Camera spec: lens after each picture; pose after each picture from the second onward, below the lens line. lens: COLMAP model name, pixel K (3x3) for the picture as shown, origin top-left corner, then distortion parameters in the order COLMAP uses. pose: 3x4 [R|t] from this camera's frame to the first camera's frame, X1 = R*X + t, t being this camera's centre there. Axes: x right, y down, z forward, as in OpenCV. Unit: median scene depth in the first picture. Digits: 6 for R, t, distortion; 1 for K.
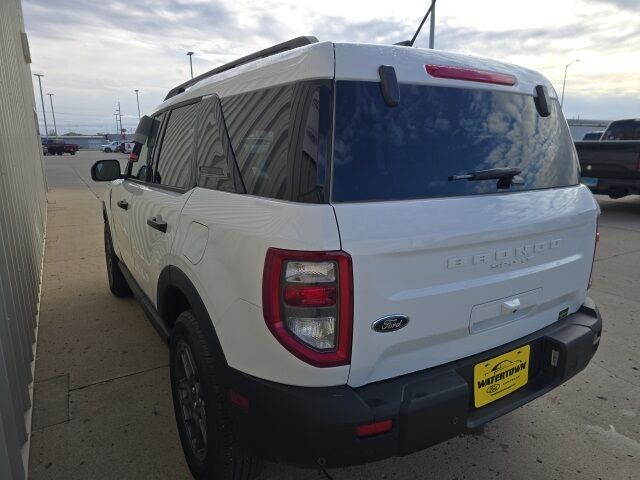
lens RADIAL K [[437.3, 0, 320.9], [0, 437.3, 238.5], [0, 0, 1]] dist [0.023507, -0.005603]
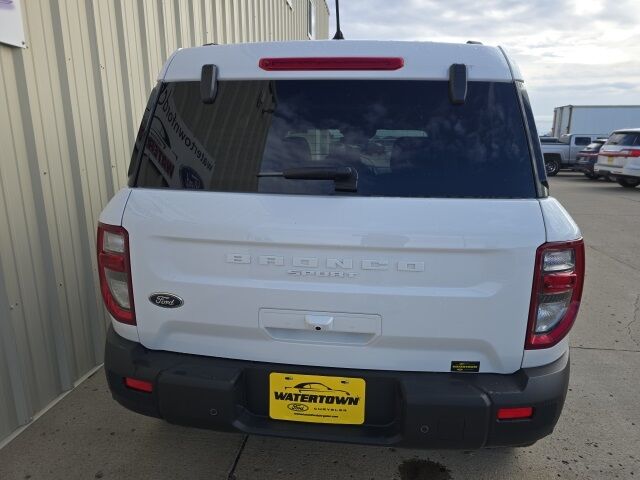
lens RADIAL K [[437.3, 0, 321.6], [0, 437.3, 242.2], [0, 0, 1]] dist [0.023507, -0.005603]
pose [[0.786590, 0.142382, -0.600835, 0.877256], [-0.139722, 0.988855, 0.051413, -0.049558], [0.601459, 0.043509, 0.797718, 0.270888]]
